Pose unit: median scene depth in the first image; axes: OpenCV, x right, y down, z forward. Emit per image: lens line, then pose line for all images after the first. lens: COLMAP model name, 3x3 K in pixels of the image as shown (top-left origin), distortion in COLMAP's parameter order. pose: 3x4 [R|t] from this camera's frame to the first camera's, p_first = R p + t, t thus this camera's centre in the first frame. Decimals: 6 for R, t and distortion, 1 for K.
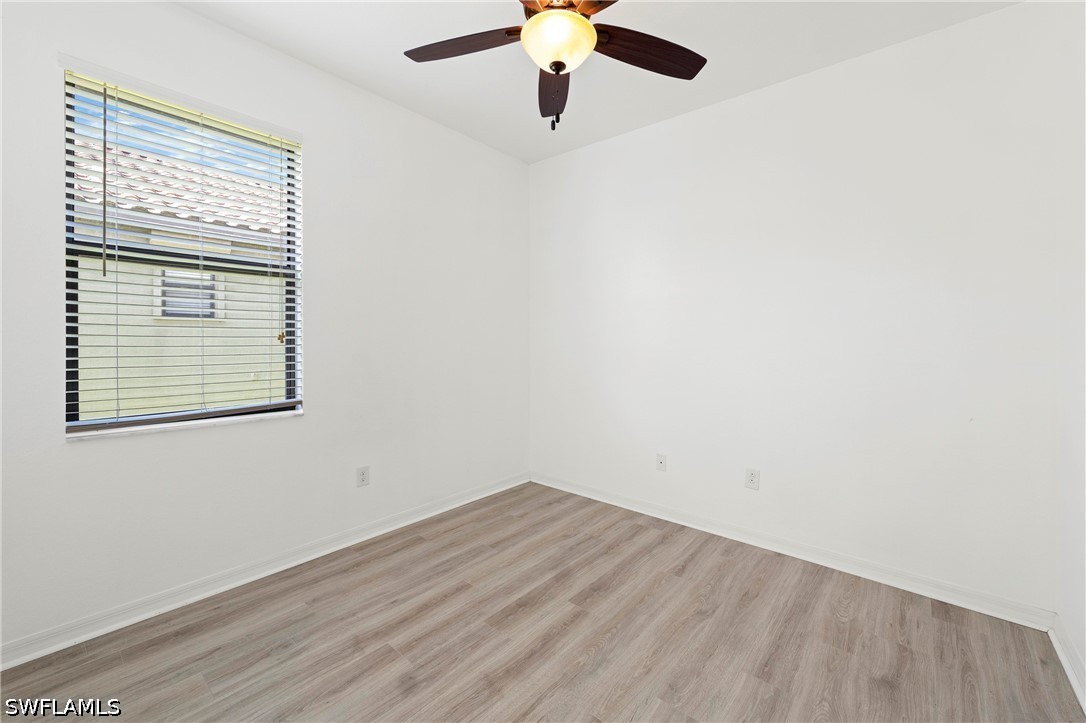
lens RADIAL K [[447.8, 0, 543.1], [0, 447.8, 356.2], [0, 0, 1]] dist [-0.012154, 0.000030]
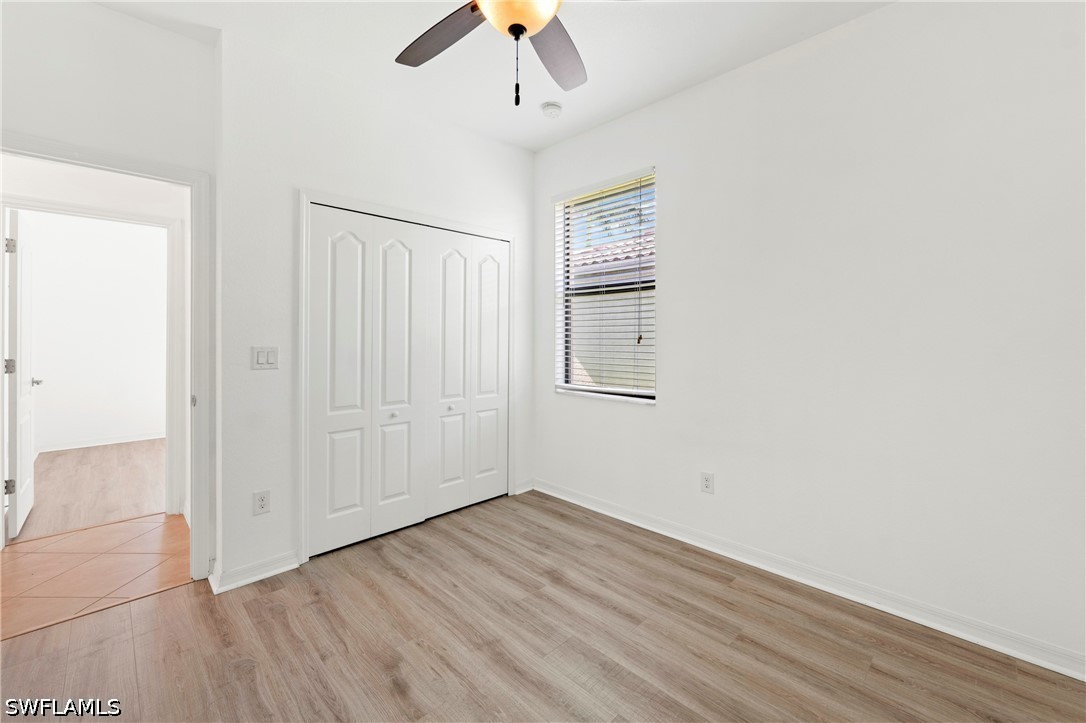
lens RADIAL K [[447.8, 0, 544.7], [0, 447.8, 356.4], [0, 0, 1]] dist [-0.012154, 0.000030]
pose [[-0.100578, 0.033218, -0.994374, 0.757793], [-0.041079, 0.998452, 0.037510, -0.033165], [0.994081, 0.044620, -0.099058, 0.953259]]
